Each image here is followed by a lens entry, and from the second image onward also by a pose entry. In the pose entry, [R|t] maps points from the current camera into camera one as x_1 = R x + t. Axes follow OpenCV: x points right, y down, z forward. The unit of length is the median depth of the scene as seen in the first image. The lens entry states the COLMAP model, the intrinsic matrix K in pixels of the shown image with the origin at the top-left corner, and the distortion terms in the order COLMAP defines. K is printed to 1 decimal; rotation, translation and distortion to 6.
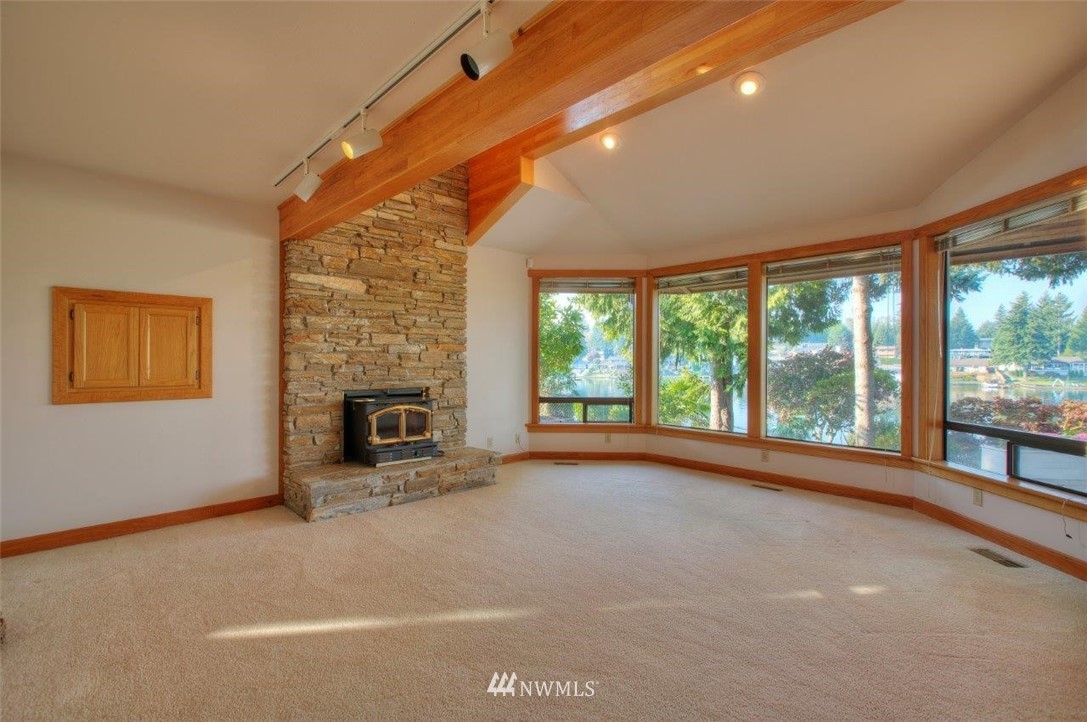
lens RADIAL K [[487.4, 0, 539.2], [0, 487.4, 361.2], [0, 0, 1]] dist [-0.003669, 0.001580]
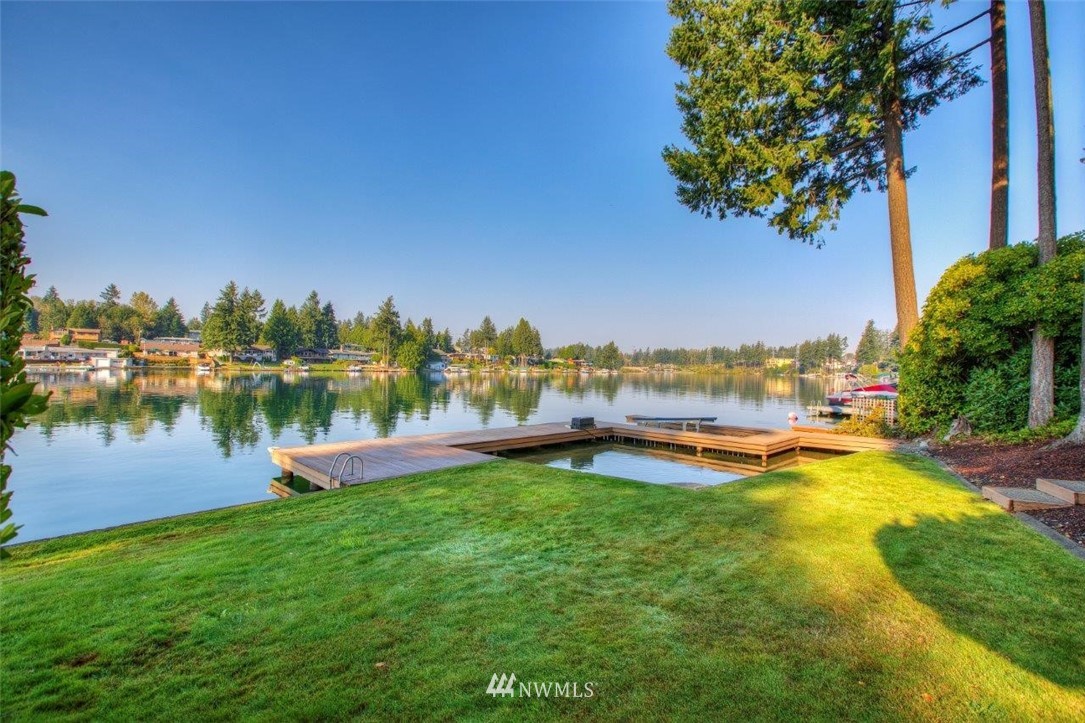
lens RADIAL K [[486.0, 0, 540.1], [0, 486.0, 363.3], [0, 0, 1]] dist [-0.000140, 0.000455]
pose [[0.199538, 0.011156, 0.979827, 2.967090], [-0.017858, 0.999811, -0.007747, 1.080706], [-0.979727, -0.015952, 0.199700, 4.064569]]
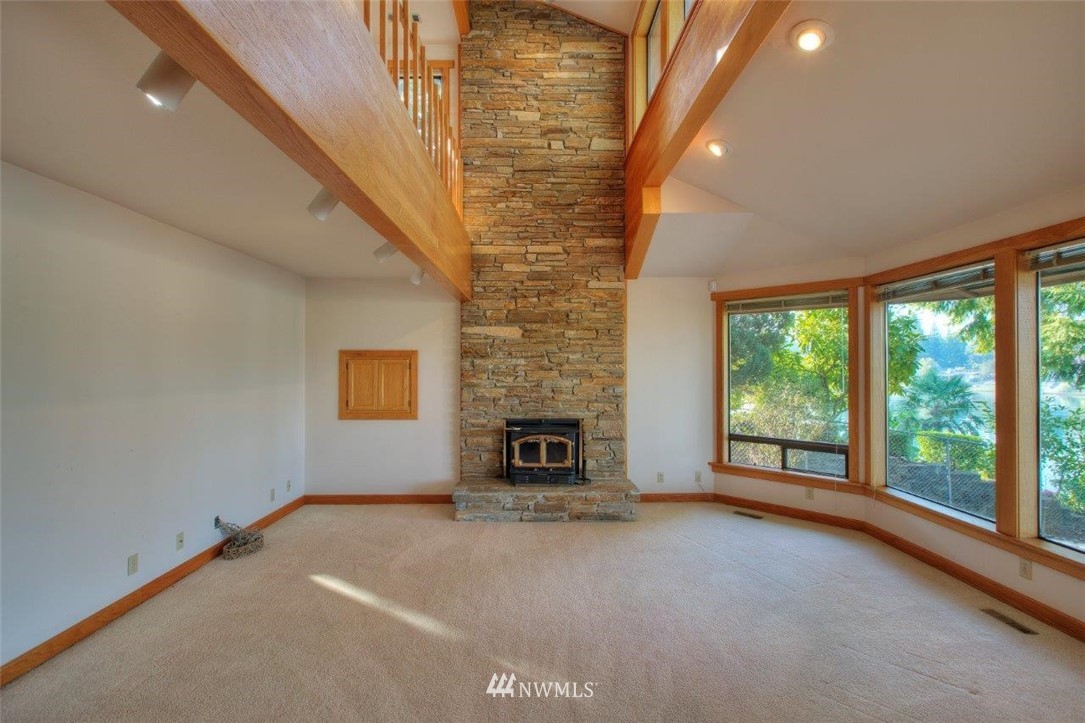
lens RADIAL K [[486.5, 0, 538.2], [0, 486.5, 361.7], [0, 0, 1]] dist [-0.003669, 0.001580]
pose [[0.738716, -0.012328, -0.673904, 0.440948], [0.001132, 0.999854, -0.017050, -0.055641], [0.674016, 0.011832, 0.738622, 0.142456]]
